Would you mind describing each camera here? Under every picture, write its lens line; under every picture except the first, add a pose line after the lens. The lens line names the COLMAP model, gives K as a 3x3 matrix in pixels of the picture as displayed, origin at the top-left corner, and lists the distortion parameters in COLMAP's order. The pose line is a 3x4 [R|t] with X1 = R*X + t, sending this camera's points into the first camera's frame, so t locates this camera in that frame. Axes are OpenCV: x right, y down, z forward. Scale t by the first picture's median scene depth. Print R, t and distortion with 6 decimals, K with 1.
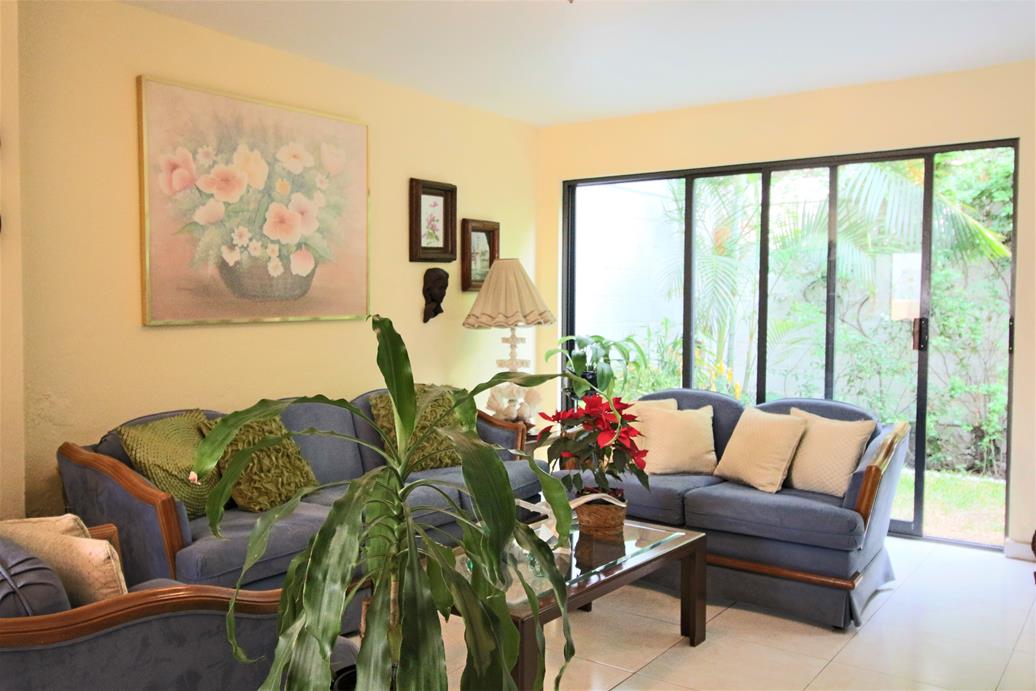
lens RADIAL K [[868.3, 0, 516.2], [0, 868.3, 345.9], [0, 0, 1]] dist [0.014645, 0.000492]
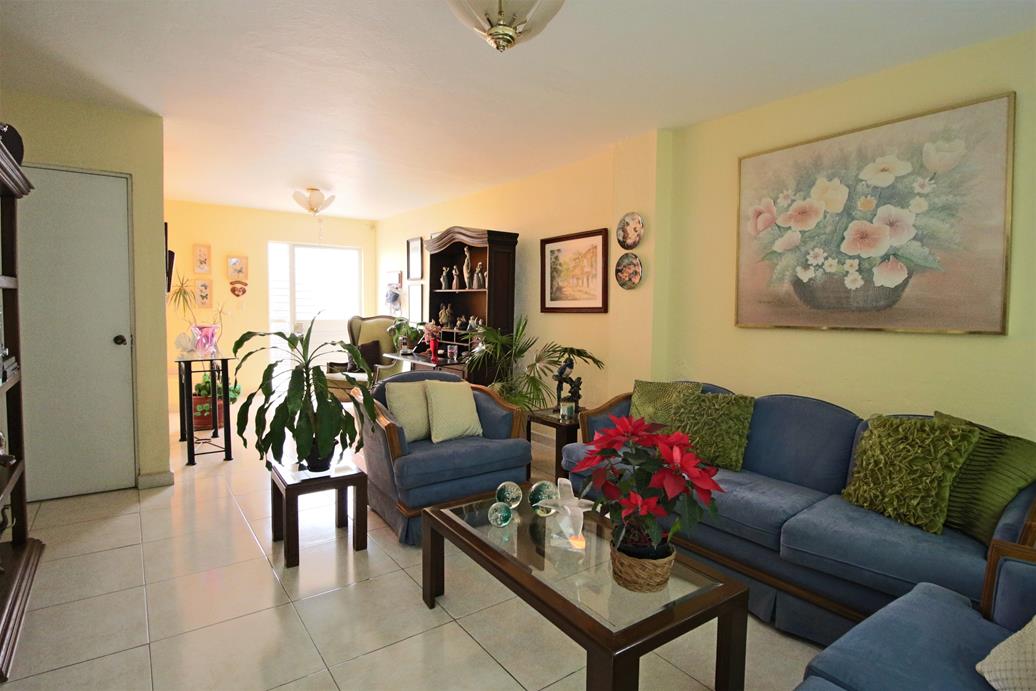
lens RADIAL K [[537.3, 0, 517.3], [0, 537.3, 339.5], [0, 0, 1]] dist [-0.013017, -0.007647]
pose [[-0.289970, 0.056907, -0.955342, 0.496624], [-0.054518, 0.995627, 0.075855, -0.046550], [0.955482, 0.074079, -0.285599, 0.819305]]
